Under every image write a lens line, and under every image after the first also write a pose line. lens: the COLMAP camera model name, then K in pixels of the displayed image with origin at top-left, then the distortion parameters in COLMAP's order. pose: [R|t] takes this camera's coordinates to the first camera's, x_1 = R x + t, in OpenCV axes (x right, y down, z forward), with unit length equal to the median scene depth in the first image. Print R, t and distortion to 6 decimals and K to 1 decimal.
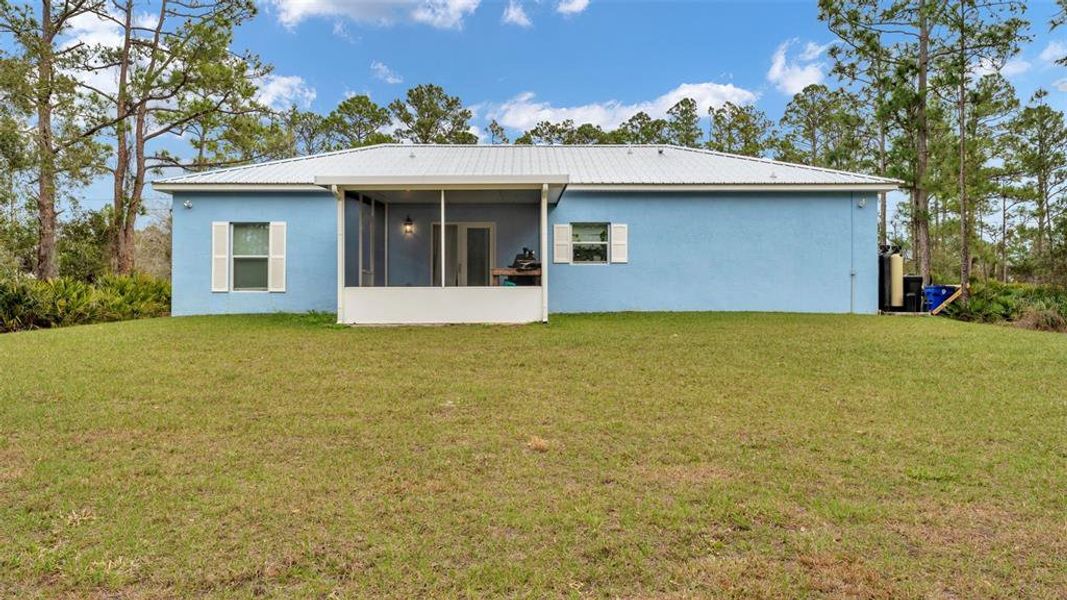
lens RADIAL K [[669.4, 0, 533.4], [0, 669.4, 280.3], [0, 0, 1]] dist [-0.001944, -0.000408]
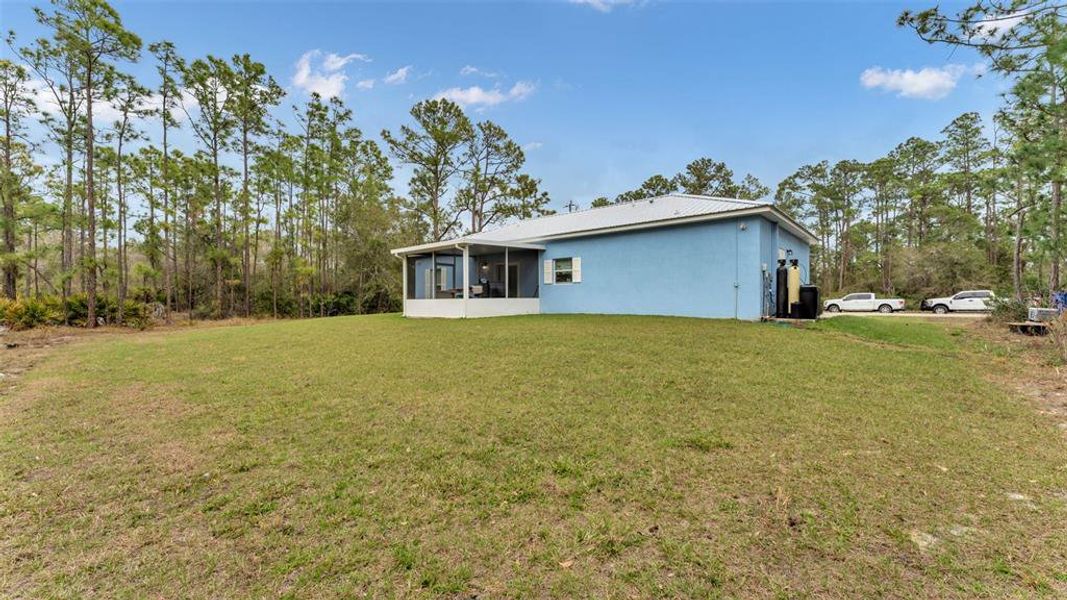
lens RADIAL K [[428.3, 0, 533.5], [0, 428.3, 300.0], [0, 0, 1]] dist [0.000971, -0.000066]
pose [[0.729323, -0.001139, -0.684169, 0.735976], [0.013604, 0.999825, 0.012838, 0.000812], [0.684034, -0.018670, 0.729211, 0.192188]]
